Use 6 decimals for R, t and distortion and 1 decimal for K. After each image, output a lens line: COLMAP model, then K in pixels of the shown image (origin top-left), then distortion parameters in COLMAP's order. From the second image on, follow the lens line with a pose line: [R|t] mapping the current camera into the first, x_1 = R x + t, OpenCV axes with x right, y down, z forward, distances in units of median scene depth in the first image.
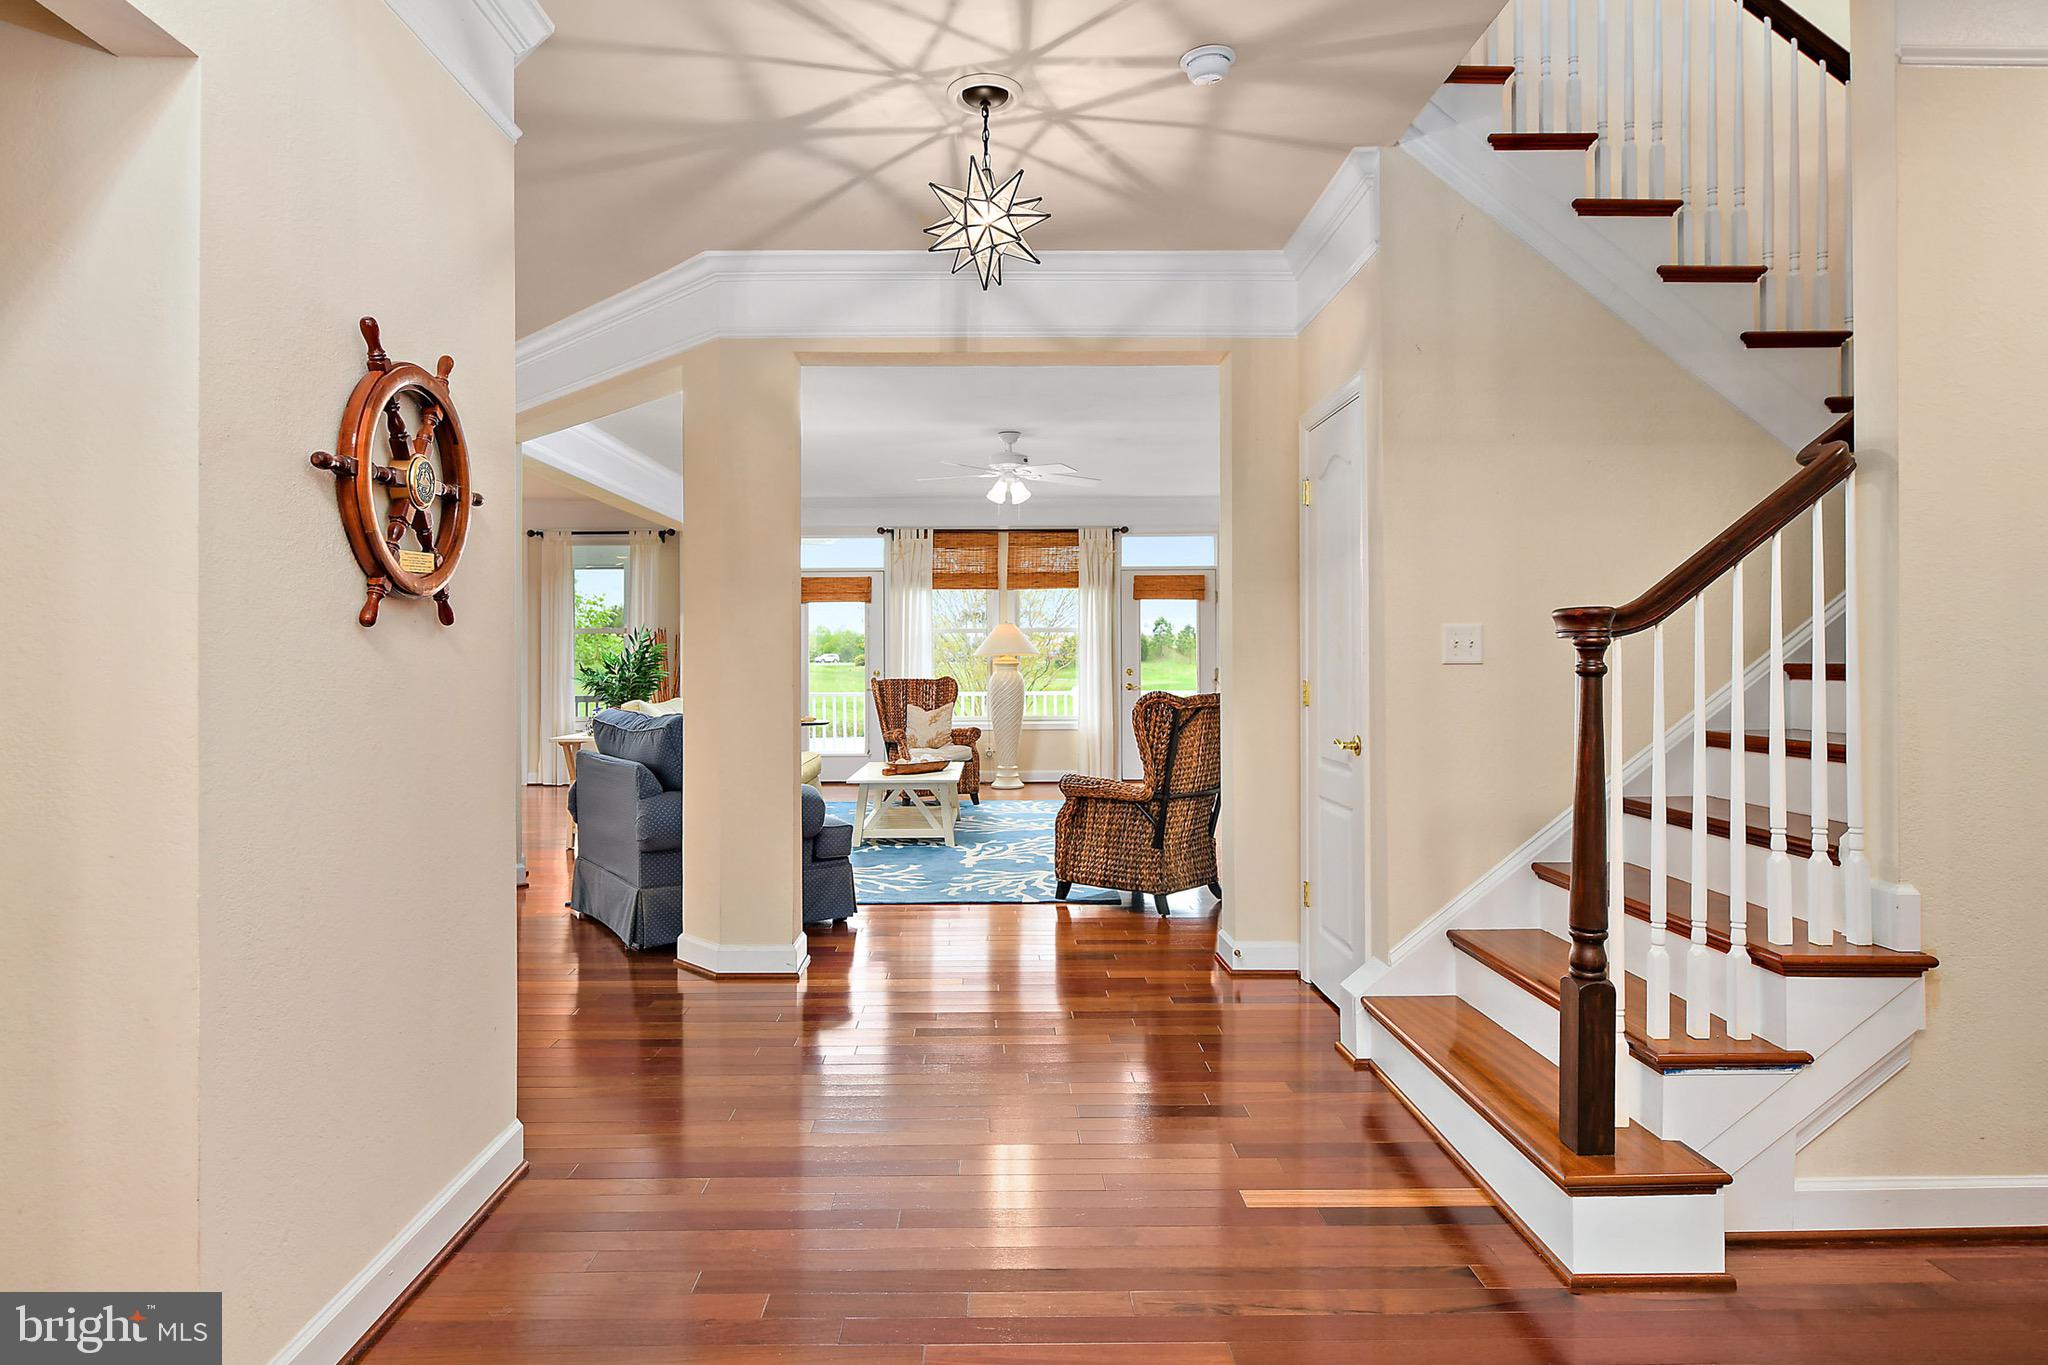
lens RADIAL K [[1147.0, 0, 1021.3], [0, 1147.0, 668.7], [0, 0, 1]] dist [0.003061, -0.001144]
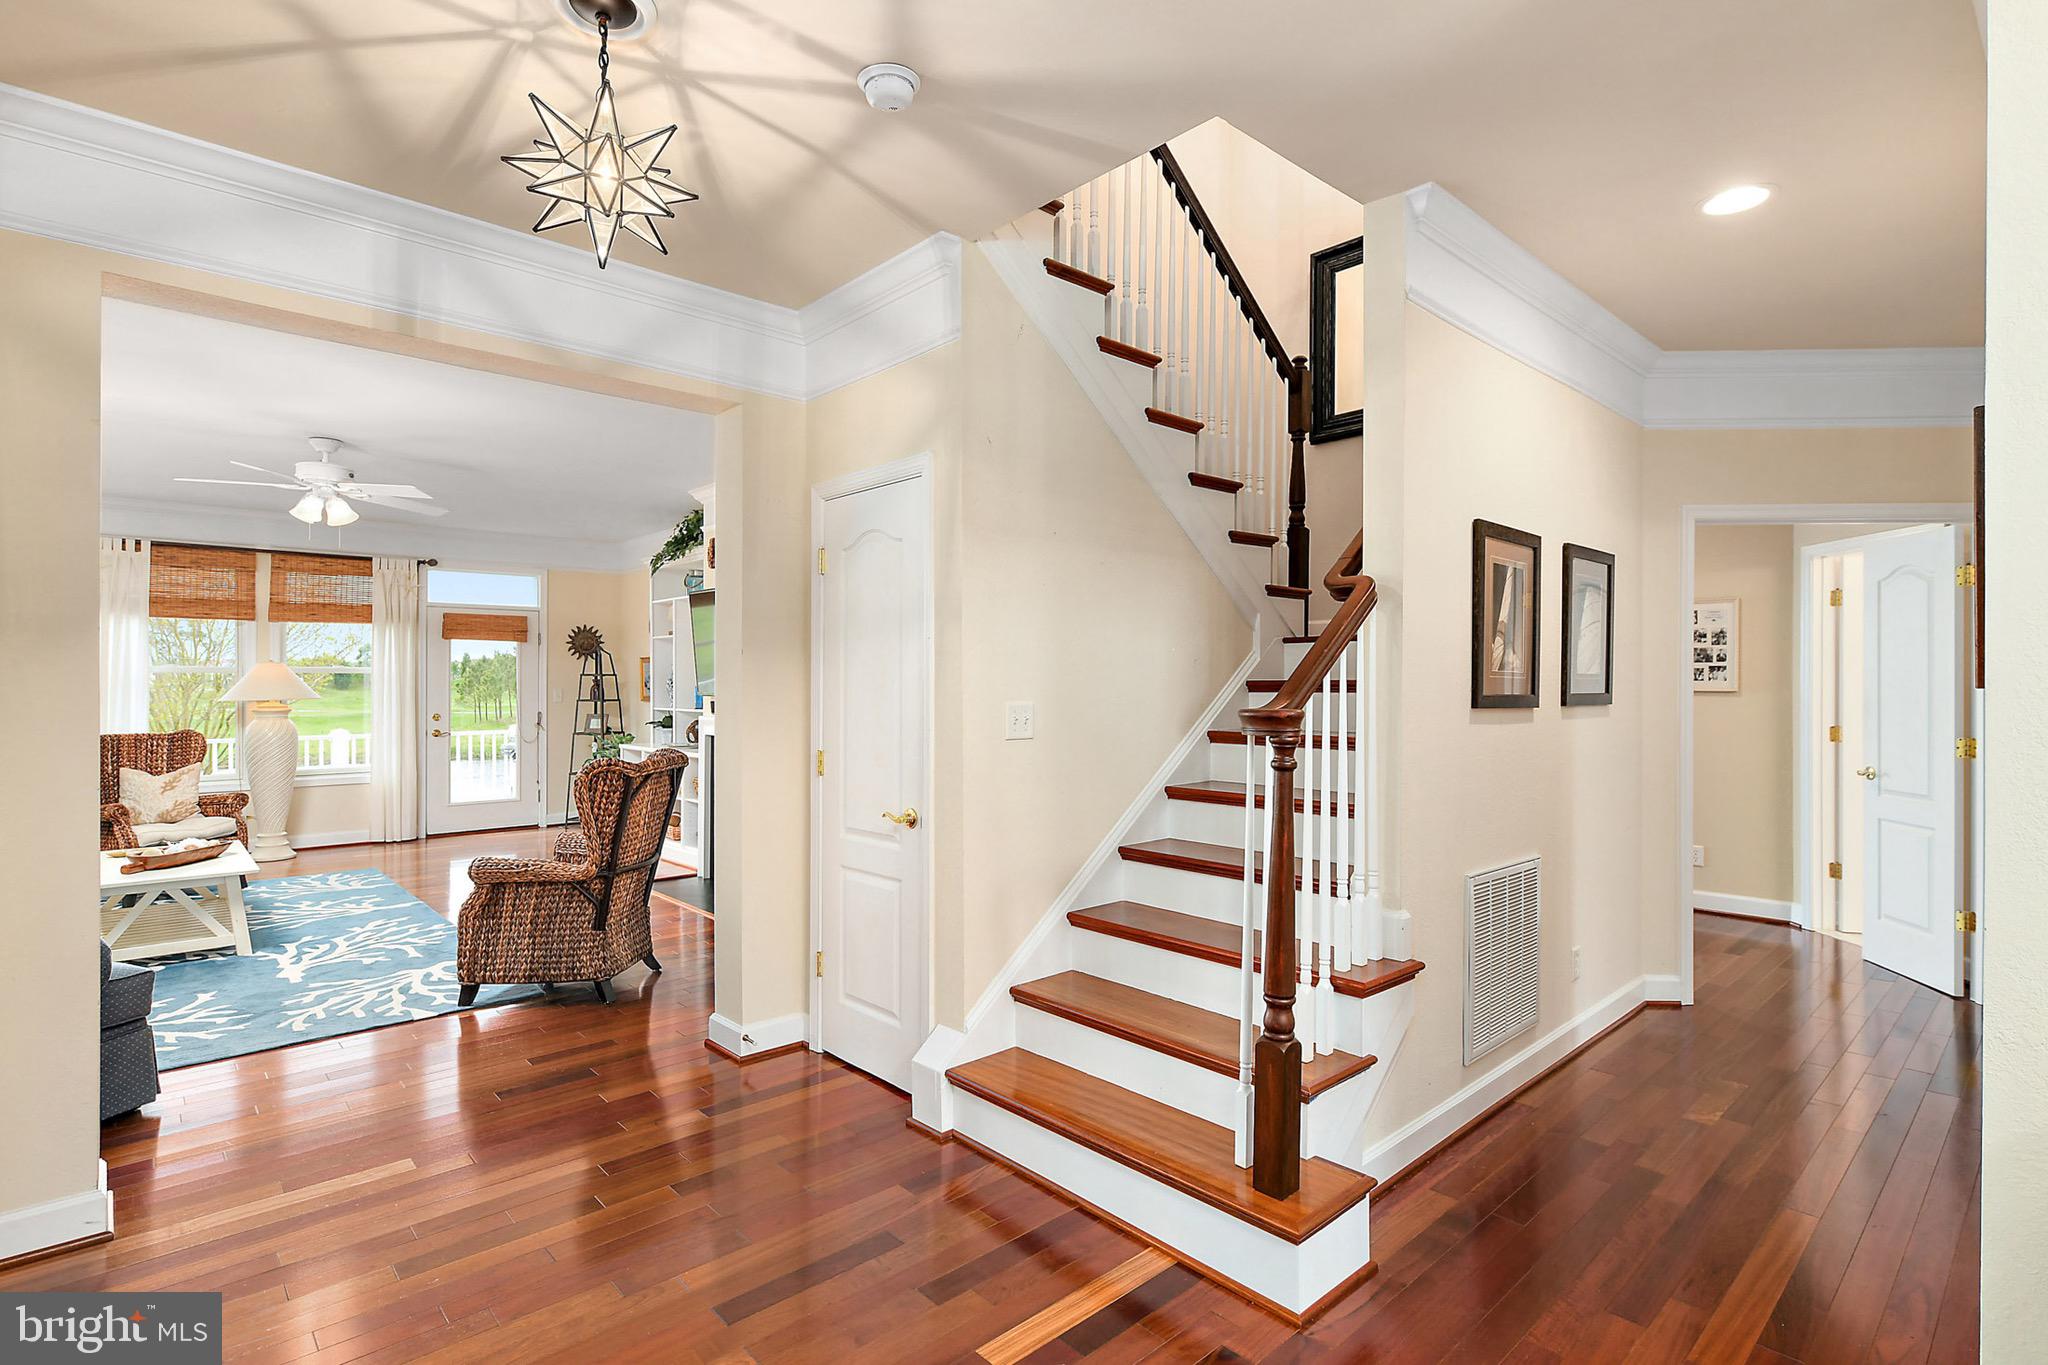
lens RADIAL K [[972.1, 0, 1028.3], [0, 972.1, 693.1], [0, 0, 1]] dist [0.002375, -0.000421]
pose [[0.745686, -0.002407, 0.666293, -0.175539], [0.002606, 0.999996, 0.000695, -0.038433], [-0.666292, 0.001218, 0.745690, 0.246354]]
